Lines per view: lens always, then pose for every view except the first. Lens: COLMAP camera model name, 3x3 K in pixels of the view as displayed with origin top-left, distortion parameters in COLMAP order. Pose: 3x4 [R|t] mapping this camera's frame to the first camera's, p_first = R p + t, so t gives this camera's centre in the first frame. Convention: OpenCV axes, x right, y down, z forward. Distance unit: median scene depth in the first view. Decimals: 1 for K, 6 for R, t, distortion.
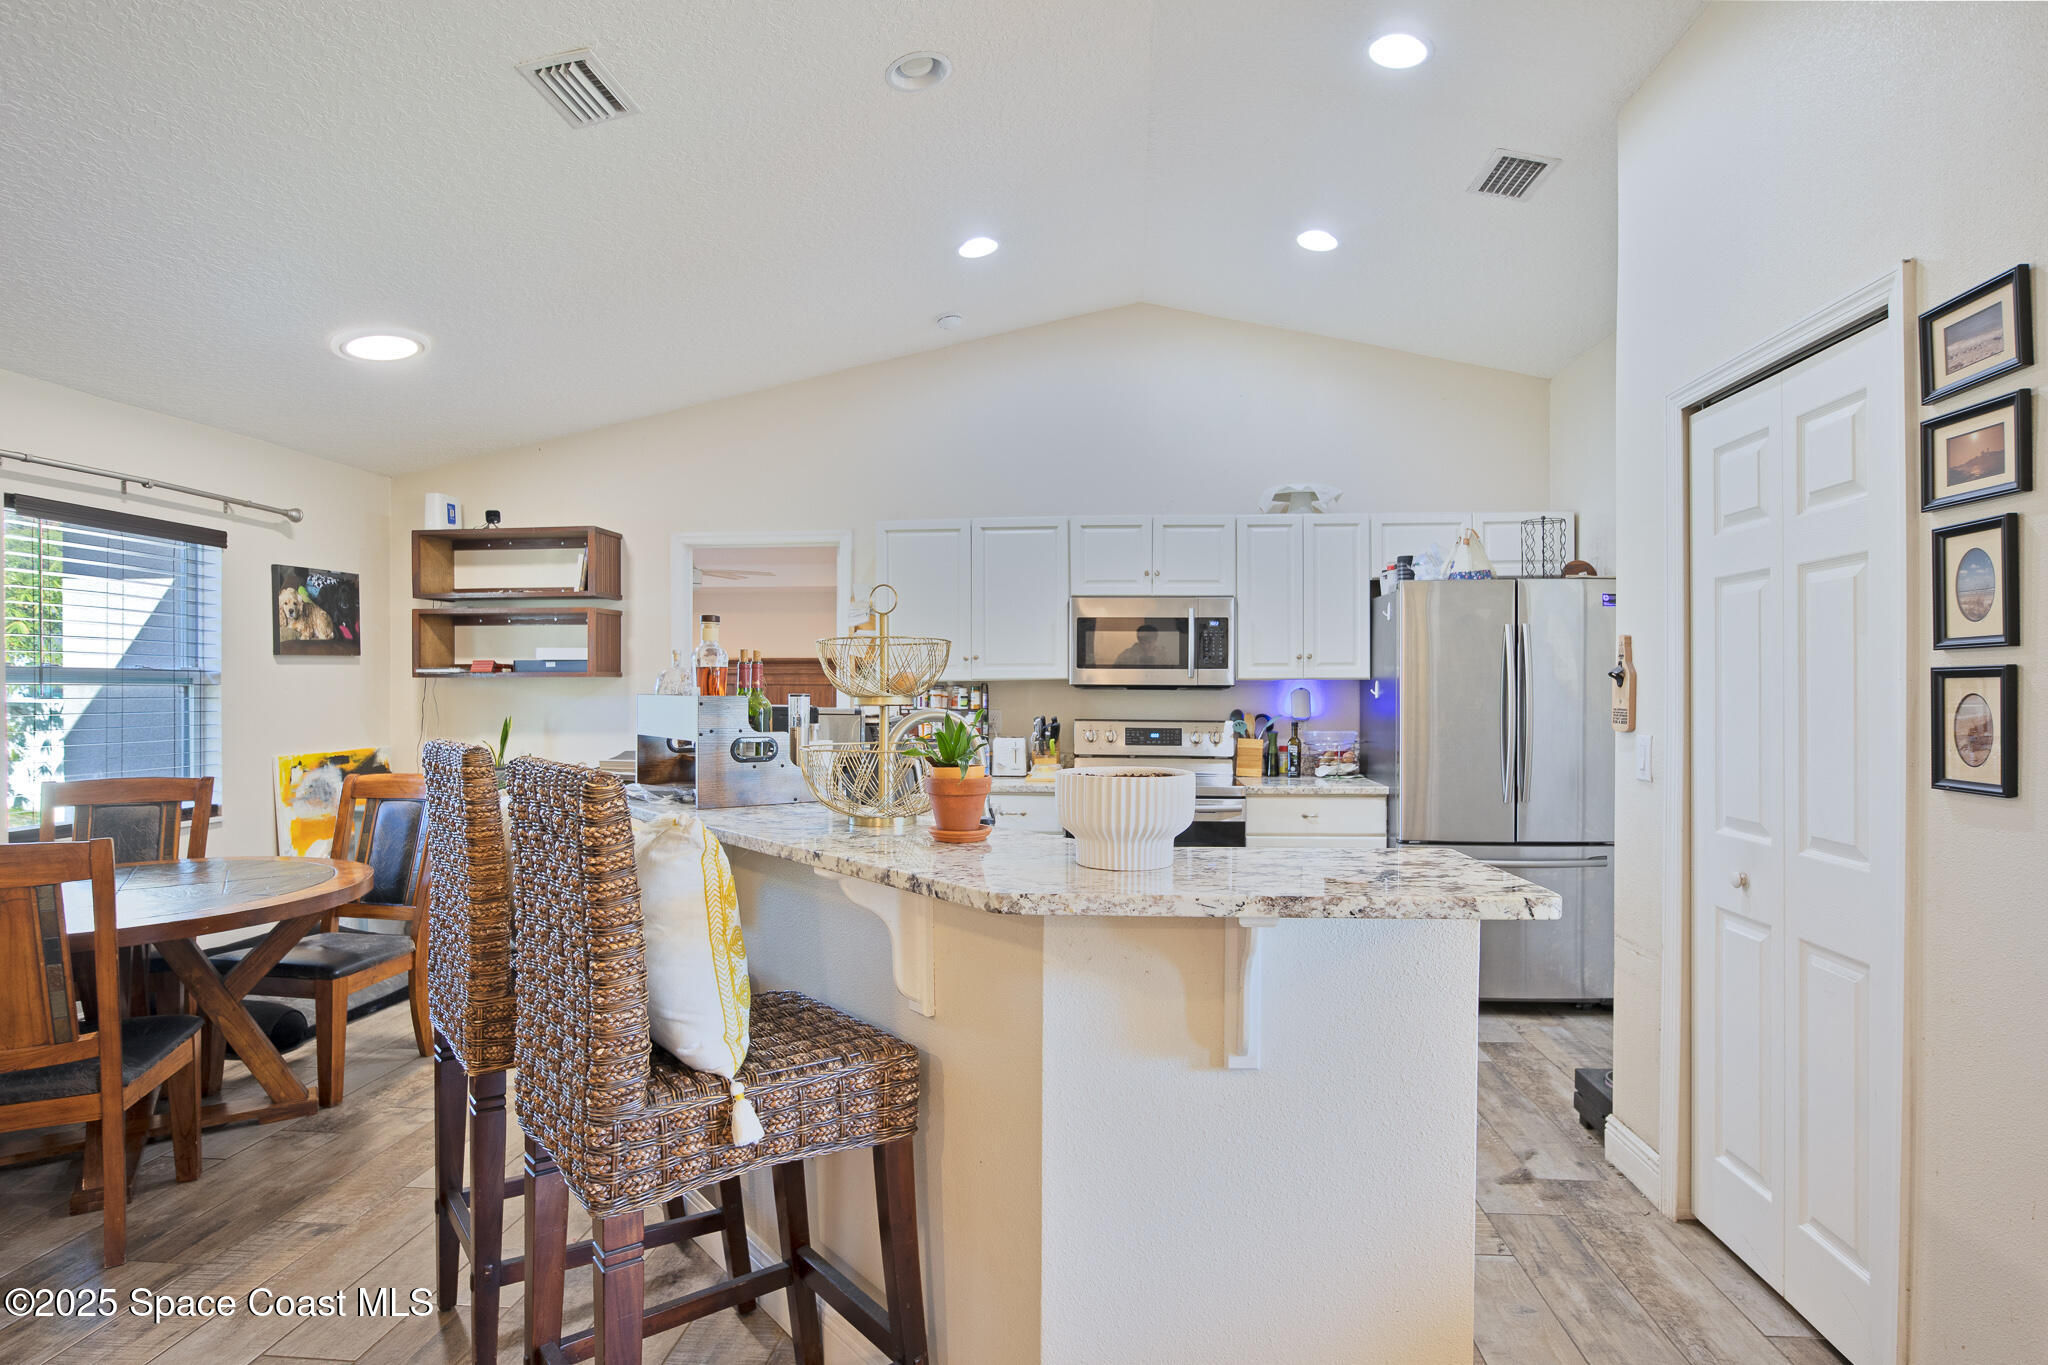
lens RADIAL K [[1114.7, 0, 1028.6], [0, 1114.7, 690.2], [0, 0, 1]] dist [-0.008712, 0.001055]
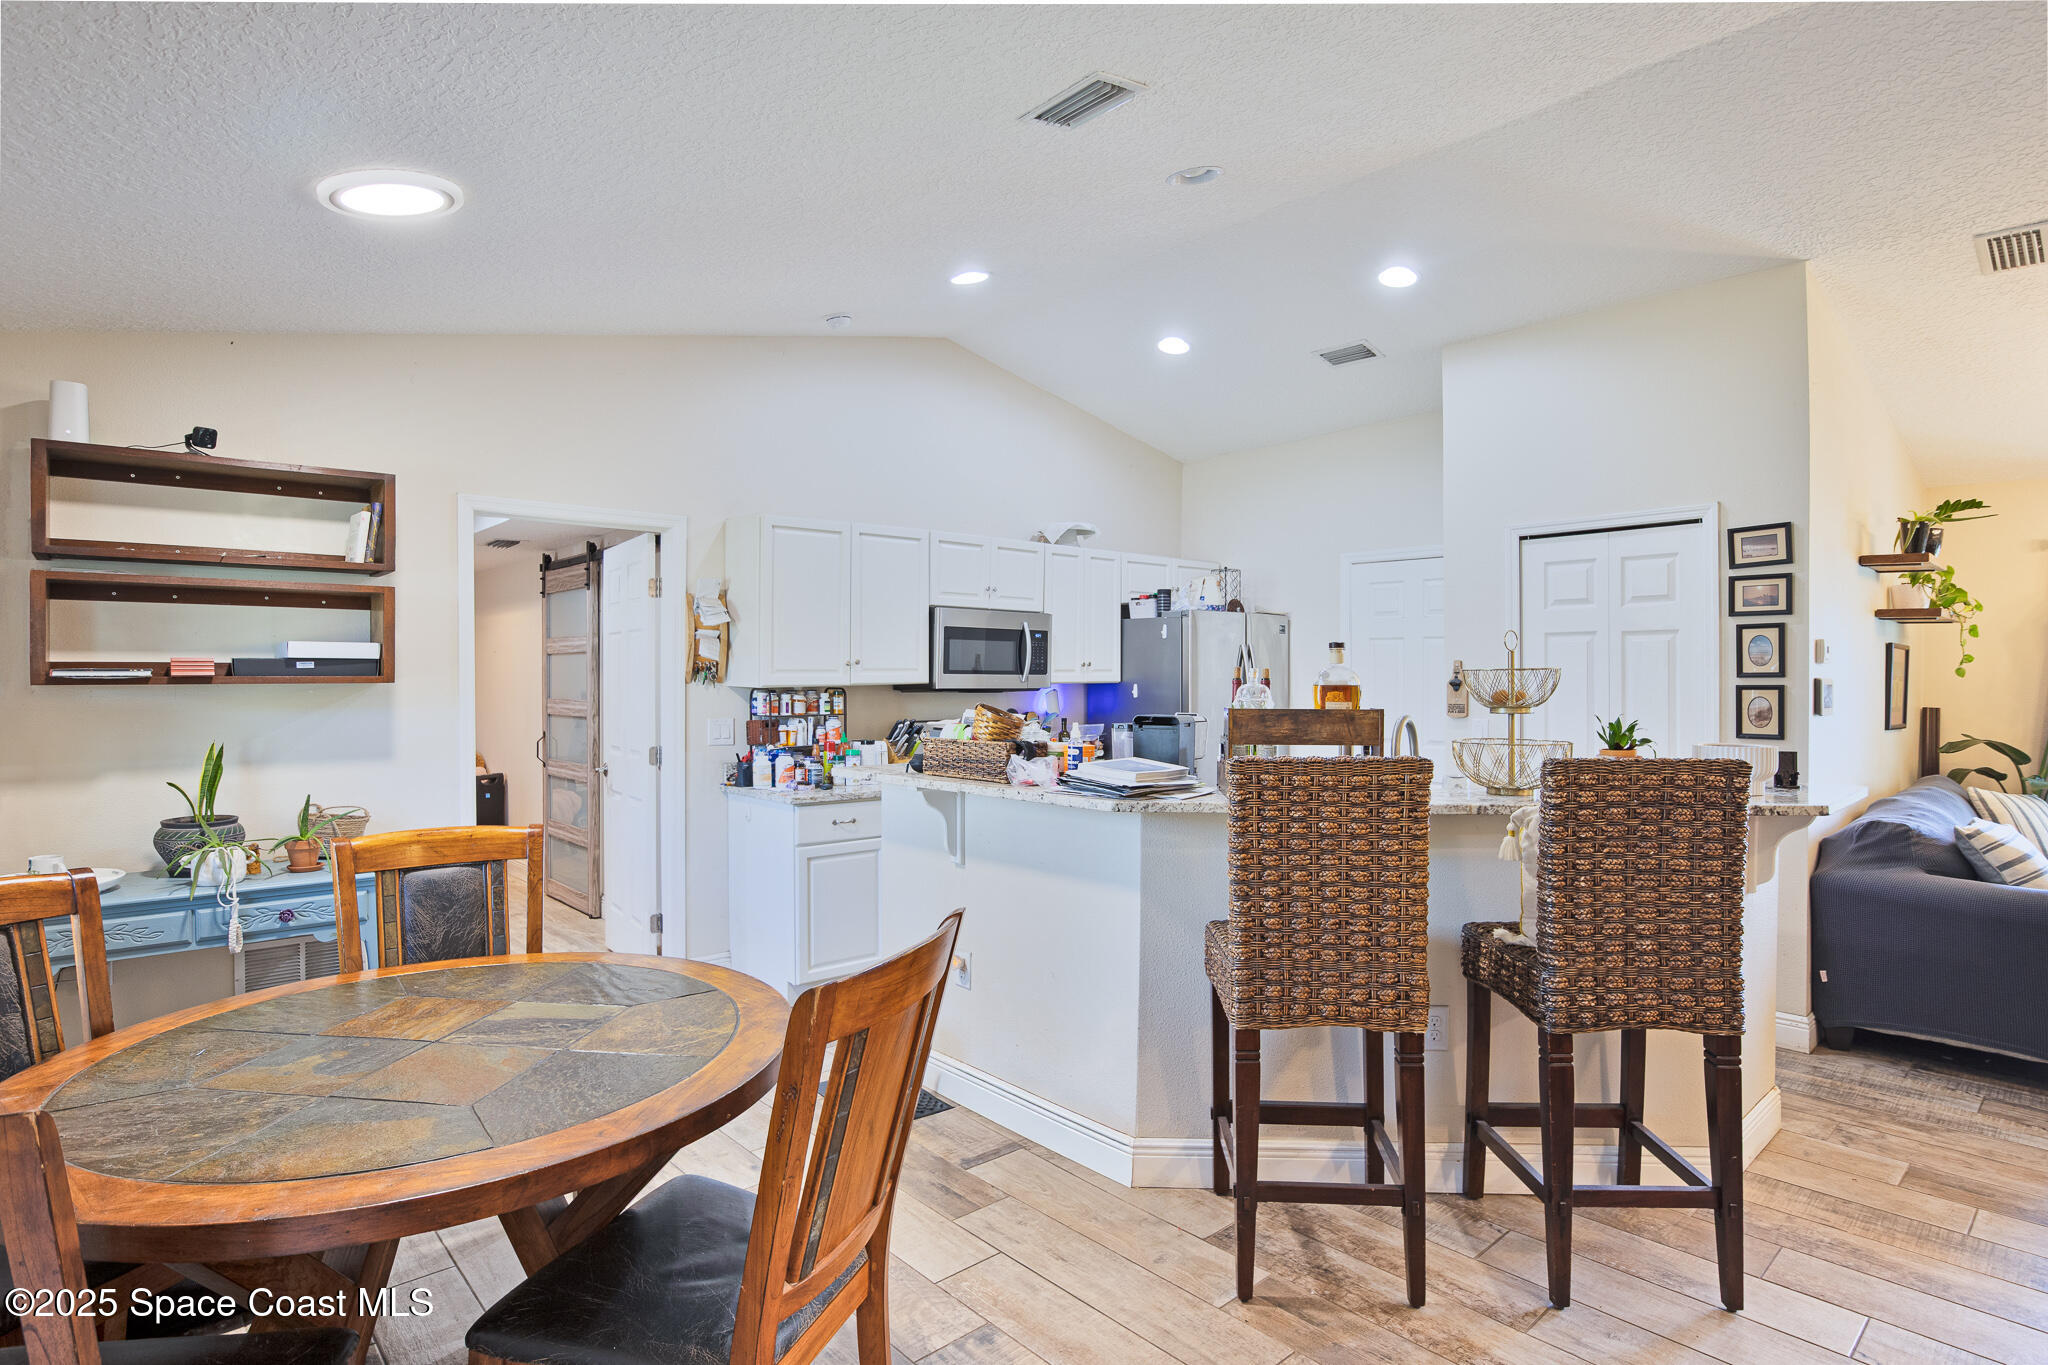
lens RADIAL K [[1114.7, 0, 1037.4], [0, 1114.7, 677.2], [0, 0, 1]] dist [-0.008712, 0.001055]
pose [[0.657403, -0.001765, 0.753537, -0.698812], [0.002789, 0.999996, -0.000091, -0.015381], [-0.753534, 0.002162, 0.657405, 0.219694]]
